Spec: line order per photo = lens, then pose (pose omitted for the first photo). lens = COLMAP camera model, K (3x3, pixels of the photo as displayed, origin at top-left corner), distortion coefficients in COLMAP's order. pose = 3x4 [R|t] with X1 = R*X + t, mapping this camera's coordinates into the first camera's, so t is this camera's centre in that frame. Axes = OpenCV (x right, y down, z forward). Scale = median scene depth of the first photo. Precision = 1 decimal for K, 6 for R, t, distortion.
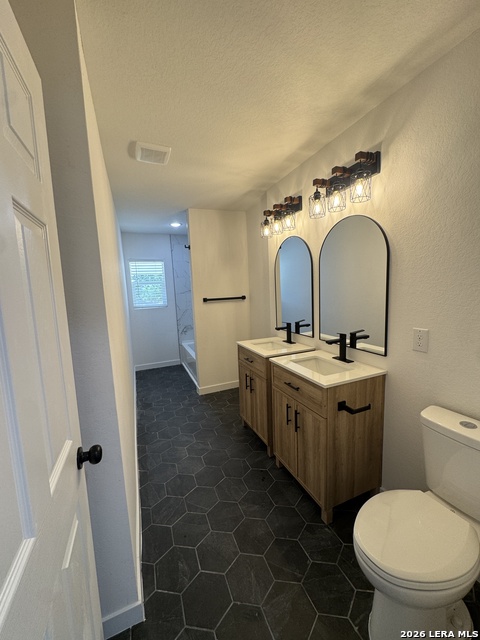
lens RADIAL K [[256.1, 0, 244.4], [0, 256.1, 320.3], [0, 0, 1]] dist [-0.004004, -0.000148]
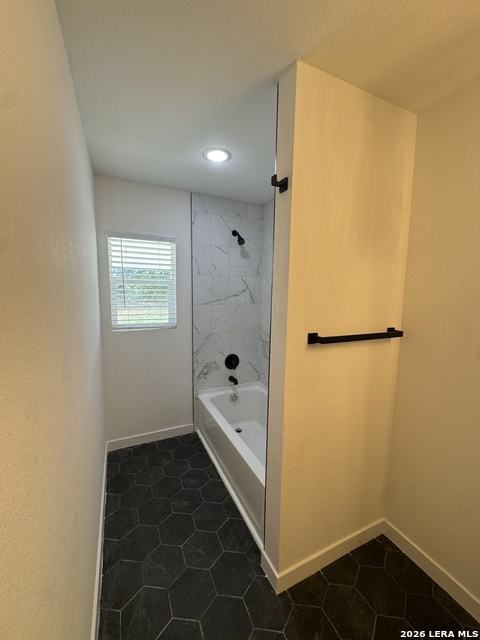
lens RADIAL K [[256.1, 0, 238.9], [0, 256.1, 316.1], [0, 0, 1]] dist [-0.004004, -0.000148]
pose [[0.997800, 0.051014, 0.042336, -0.220859], [-0.049659, 0.998239, -0.032449, -0.075053], [-0.043916, 0.030275, 0.998576, 0.520935]]
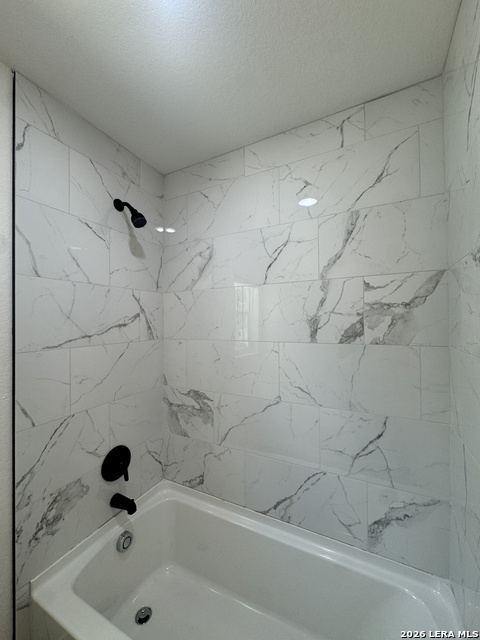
lens RADIAL K [[256.1, 0, 238.4], [0, 256.1, 318.1], [0, 0, 1]] dist [-0.004004, -0.000148]
pose [[0.776923, 0.045256, 0.627966, -0.295001], [0.059382, 0.987700, -0.144649, -0.101196], [-0.626788, 0.149671, 0.764680, 0.824425]]
